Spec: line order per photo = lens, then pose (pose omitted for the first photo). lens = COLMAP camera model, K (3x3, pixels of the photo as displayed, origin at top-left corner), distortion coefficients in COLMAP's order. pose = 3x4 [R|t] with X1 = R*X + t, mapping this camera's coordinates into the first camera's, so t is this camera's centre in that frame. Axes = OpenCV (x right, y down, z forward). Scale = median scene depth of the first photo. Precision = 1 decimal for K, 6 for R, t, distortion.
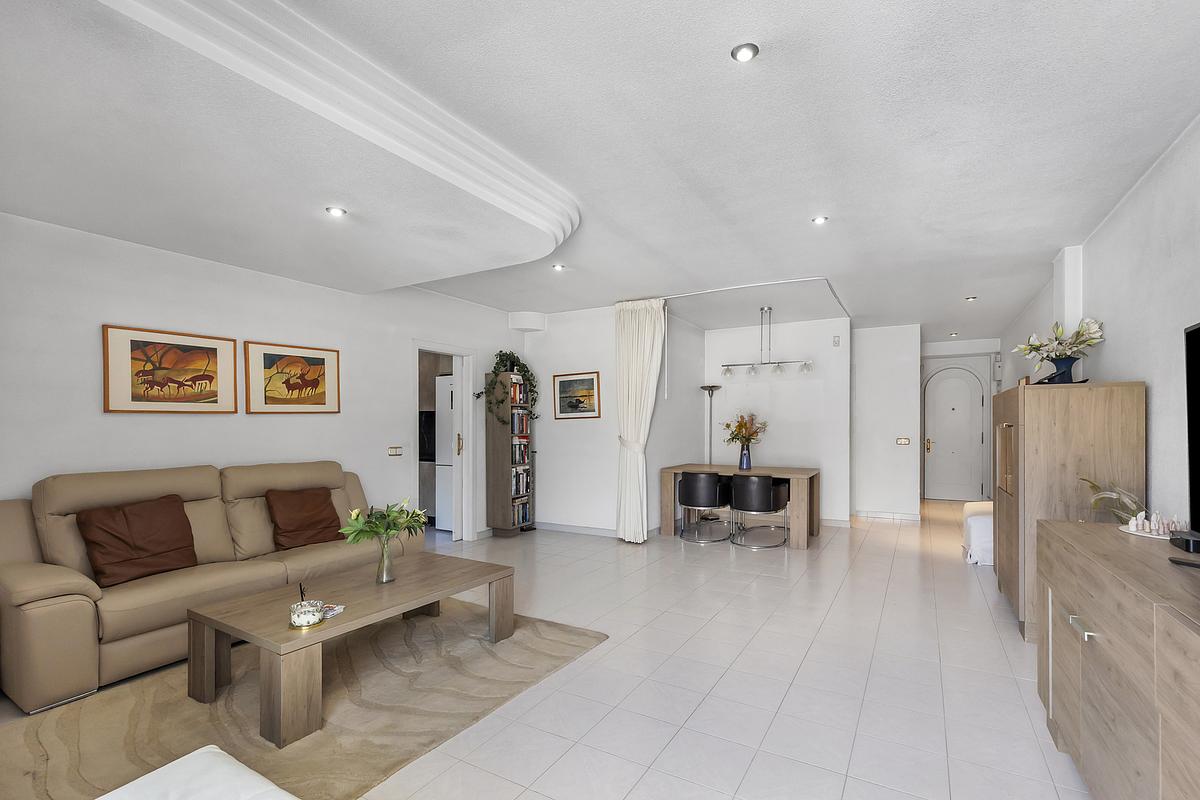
lens RADIAL K [[542.4, 0, 599.7], [0, 542.4, 424.1], [0, 0, 1]] dist [0.002995, -0.000111]
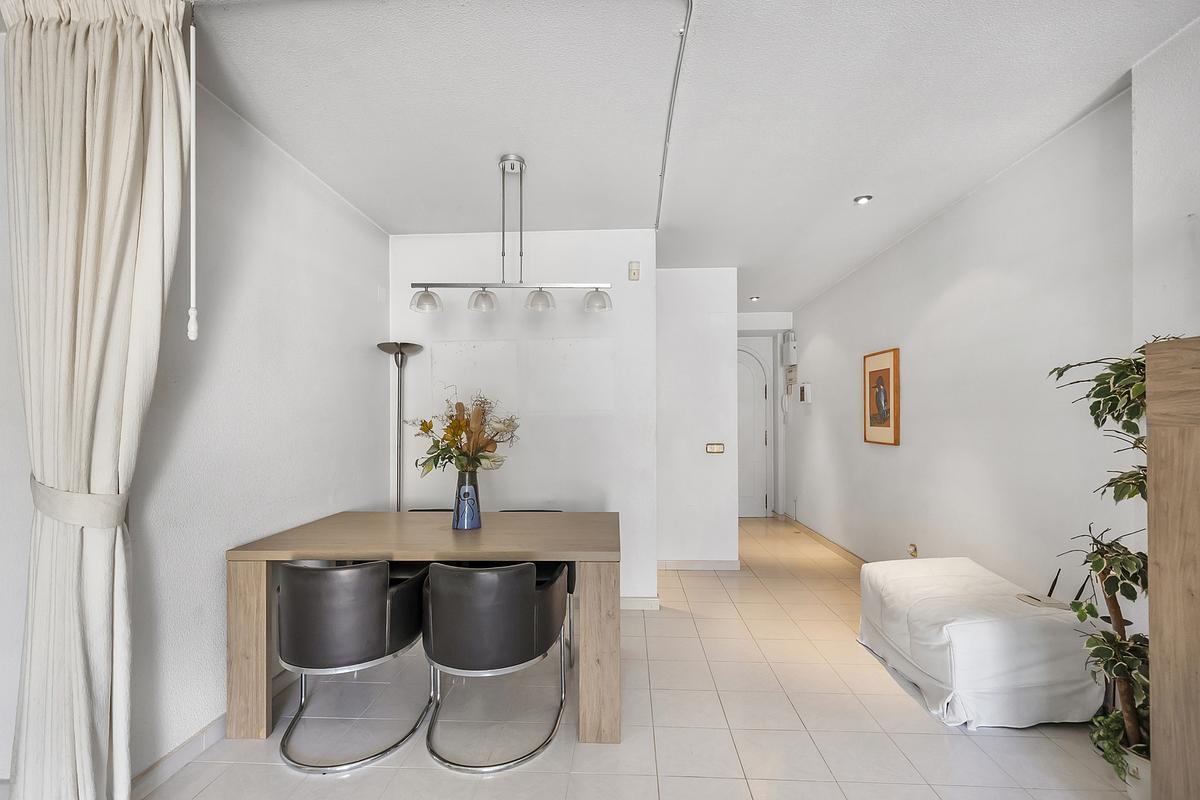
lens RADIAL K [[542.4, 0, 599.7], [0, 542.4, 424.1], [0, 0, 1]] dist [0.002995, -0.000111]
pose [[0.886765, -0.005943, 0.462182, 0.163584], [0.004152, 0.999979, 0.004892, -0.000702], [-0.462201, -0.002418, 0.886772, 0.573257]]
